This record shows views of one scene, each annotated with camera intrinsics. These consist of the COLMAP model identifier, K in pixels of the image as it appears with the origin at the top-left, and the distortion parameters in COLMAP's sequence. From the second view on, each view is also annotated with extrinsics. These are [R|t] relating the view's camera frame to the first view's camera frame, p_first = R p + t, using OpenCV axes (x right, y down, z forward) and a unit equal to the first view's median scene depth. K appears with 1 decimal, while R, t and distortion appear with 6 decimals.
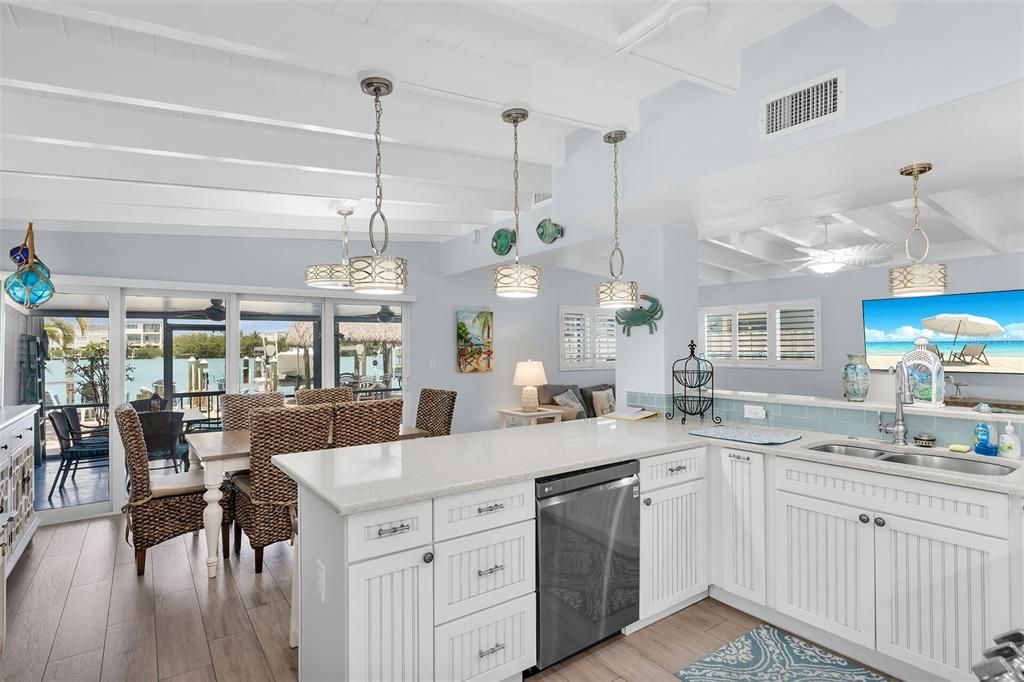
lens RADIAL K [[481.8, 0, 510.5], [0, 481.8, 325.8], [0, 0, 1]] dist [0.001078, 0.001027]
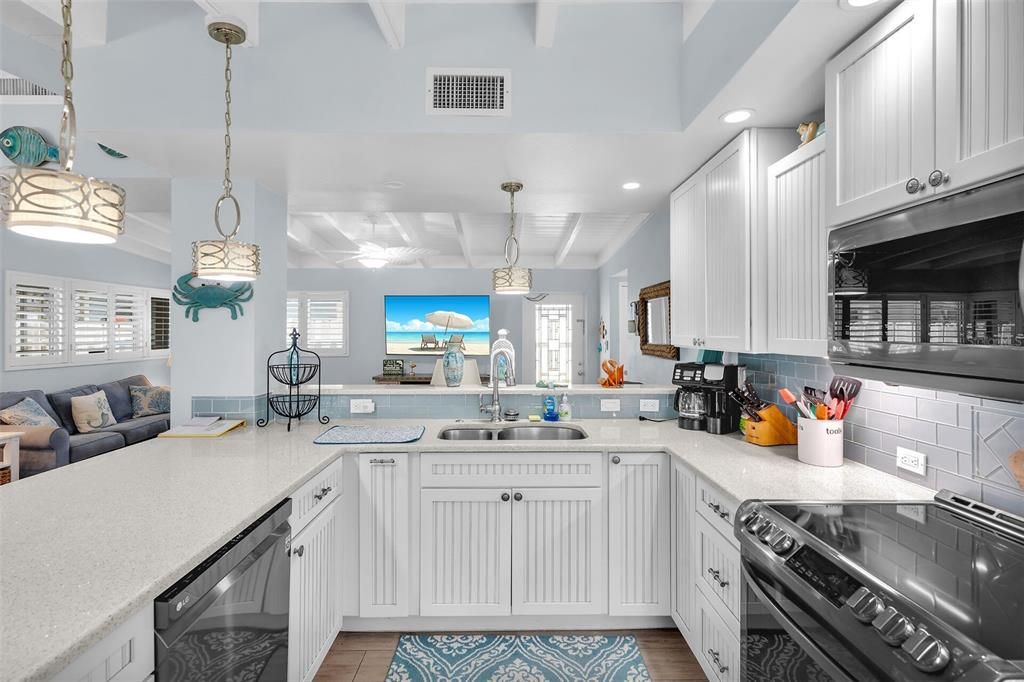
lens RADIAL K [[481.8, 0, 510.5], [0, 481.8, 325.8], [0, 0, 1]] dist [0.001078, 0.001027]
pose [[0.593383, 0.019270, 0.804689, -0.109272], [-0.038923, 0.999231, 0.004774, 0.010157], [-0.803978, -0.034154, 0.593677, 0.302131]]
